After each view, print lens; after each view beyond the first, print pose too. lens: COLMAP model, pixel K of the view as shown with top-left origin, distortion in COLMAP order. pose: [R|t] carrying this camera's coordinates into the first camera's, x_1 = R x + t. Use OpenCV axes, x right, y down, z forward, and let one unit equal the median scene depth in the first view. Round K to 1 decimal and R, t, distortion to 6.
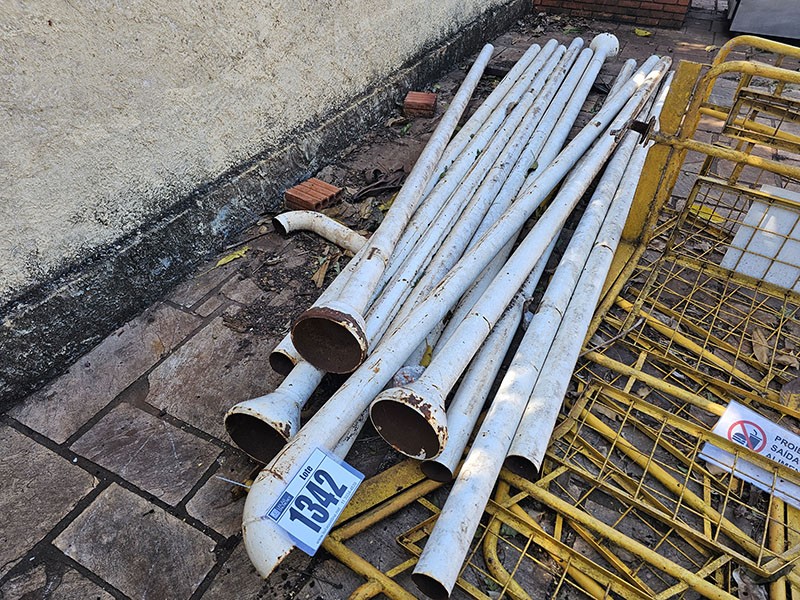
lens RADIAL K [[534.6, 0, 401.8], [0, 534.6, 308.6], [0, 0, 1]] dist [0.062120, -0.061165]
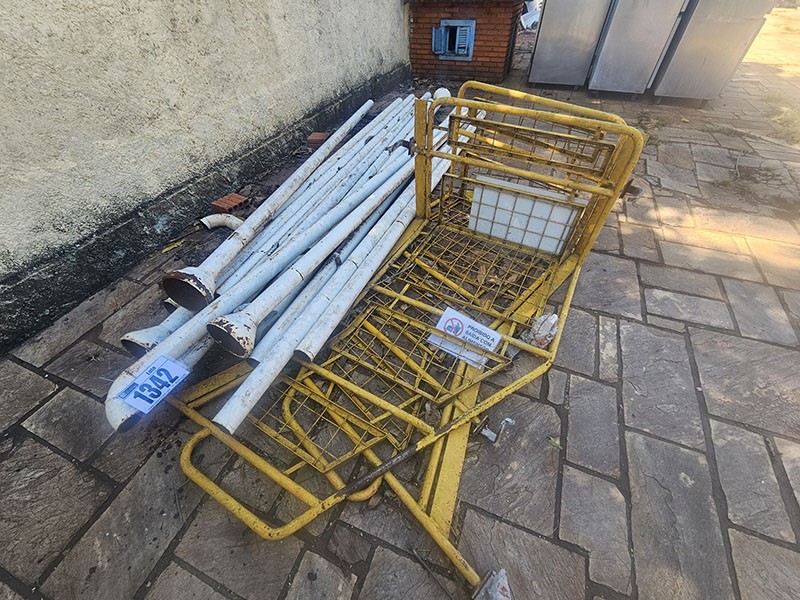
lens RADIAL K [[327.6, 0, 400.7], [0, 327.6, 303.7], [0, 0, 1]] dist [-0.009187, 0.003843]
pose [[0.996042, -0.085041, 0.025858, 0.367446], [0.082365, 0.992423, 0.091174, 0.045104], [-0.033416, -0.088683, 0.995499, -0.006967]]
